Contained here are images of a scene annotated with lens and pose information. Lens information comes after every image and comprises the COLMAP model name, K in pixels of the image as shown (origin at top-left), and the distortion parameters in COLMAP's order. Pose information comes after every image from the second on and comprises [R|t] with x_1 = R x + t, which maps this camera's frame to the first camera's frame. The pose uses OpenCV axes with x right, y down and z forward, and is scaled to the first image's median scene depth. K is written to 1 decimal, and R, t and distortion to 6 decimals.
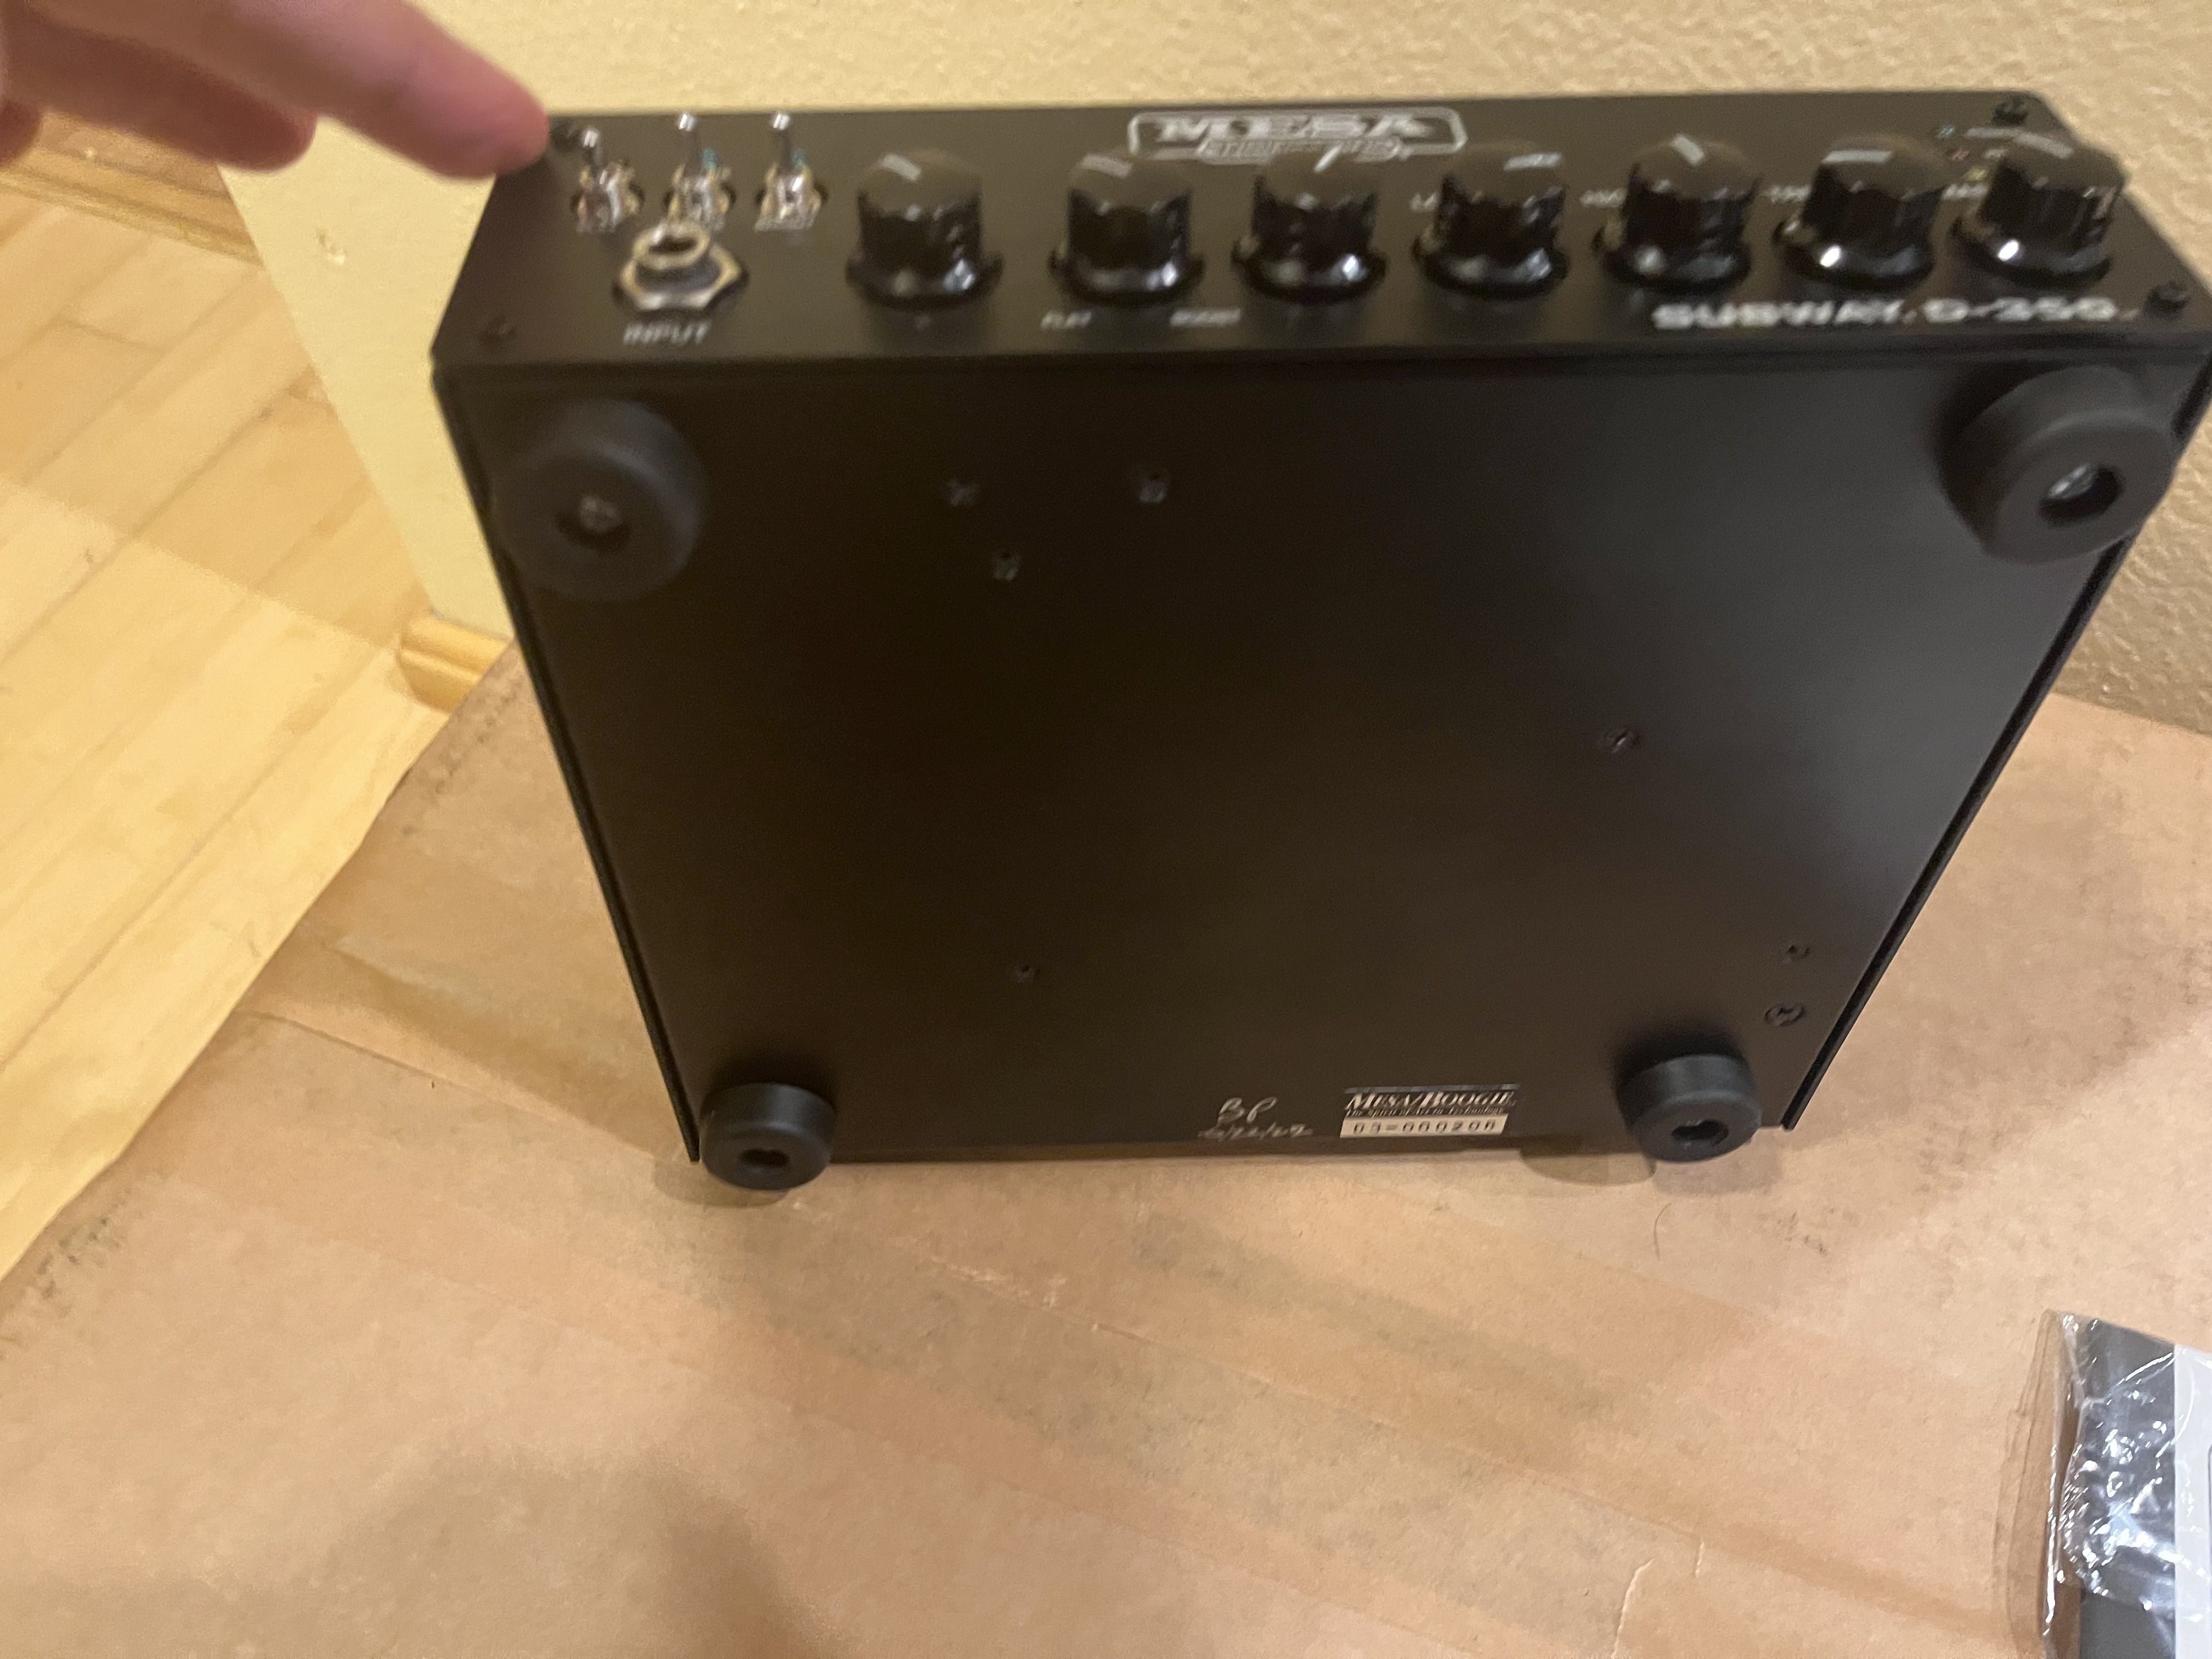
lens RADIAL K [[1750.0, 0, 1083.1], [0, 1750.0, 834.1], [0, 0, 1]] dist [0.025394, -0.070512]
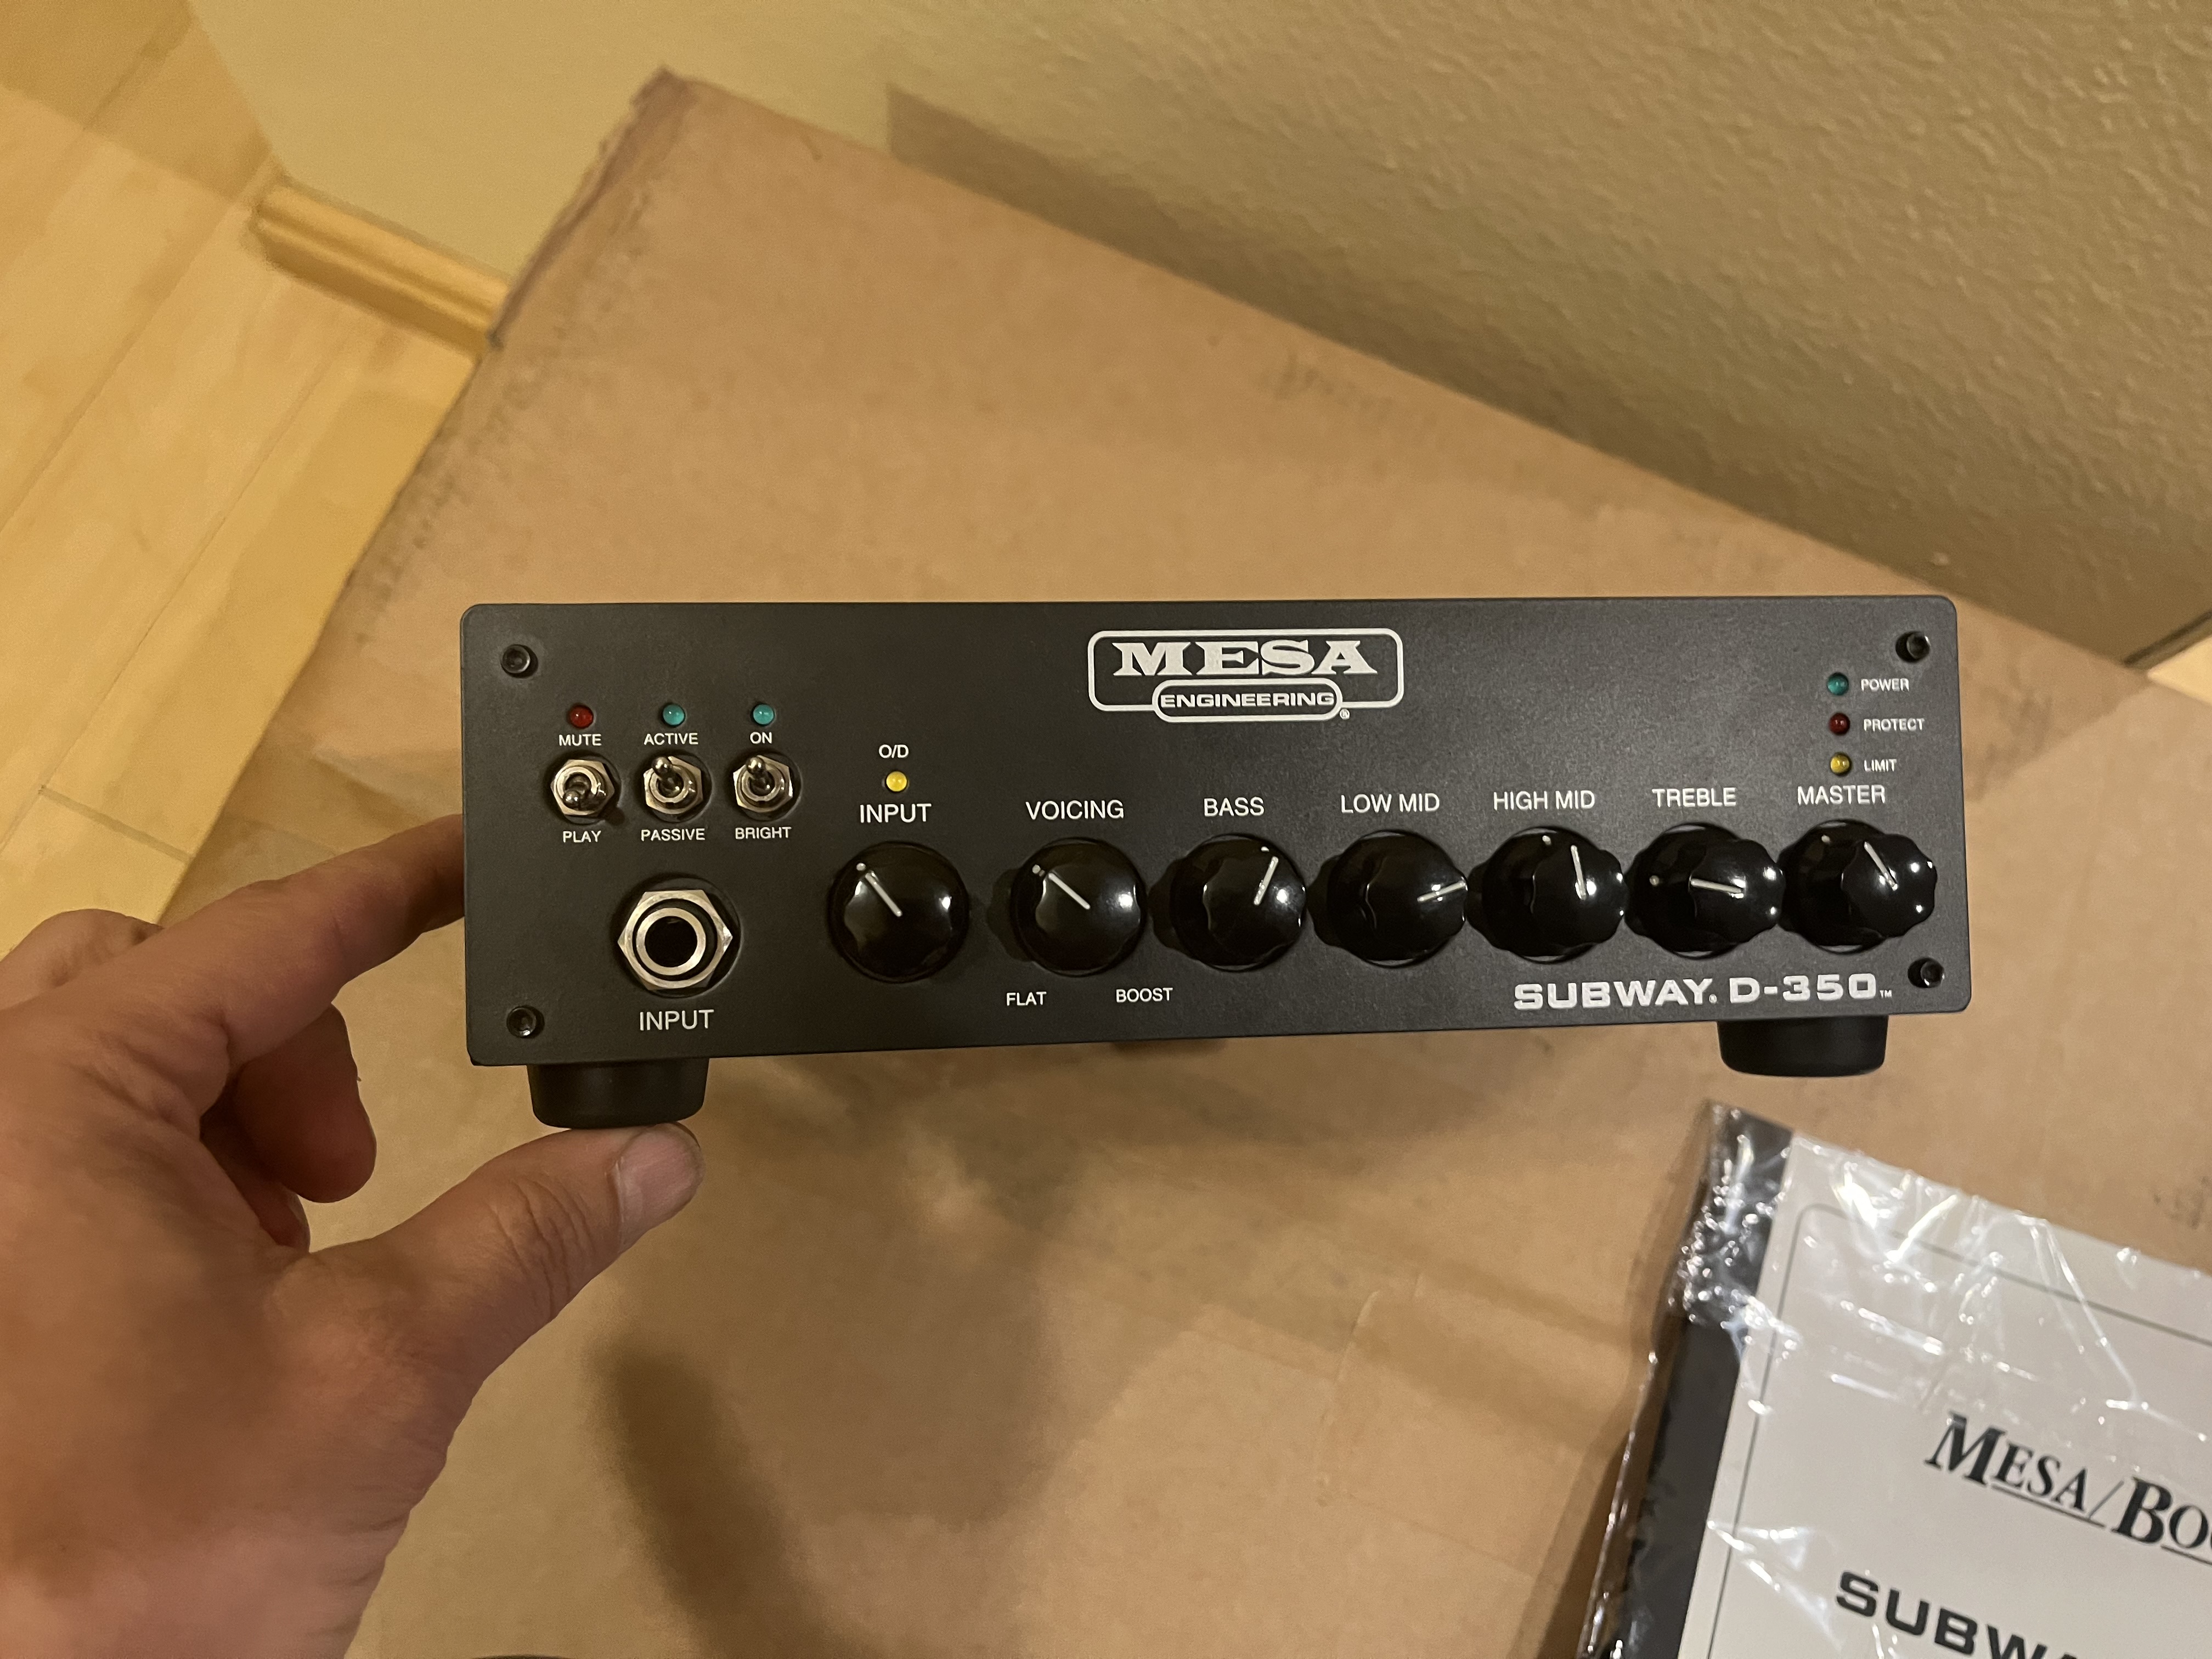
lens RADIAL K [[1750.0, 0, 1095.9], [0, 1750.0, 844.0], [0, 0, 1]] dist [0.025394, -0.070512]
pose [[0.995192, 0.023269, 0.095143, -0.031570], [-0.054788, 0.937441, 0.343806, -0.310975], [-0.081191, -0.347365, 0.934208, -0.118392]]
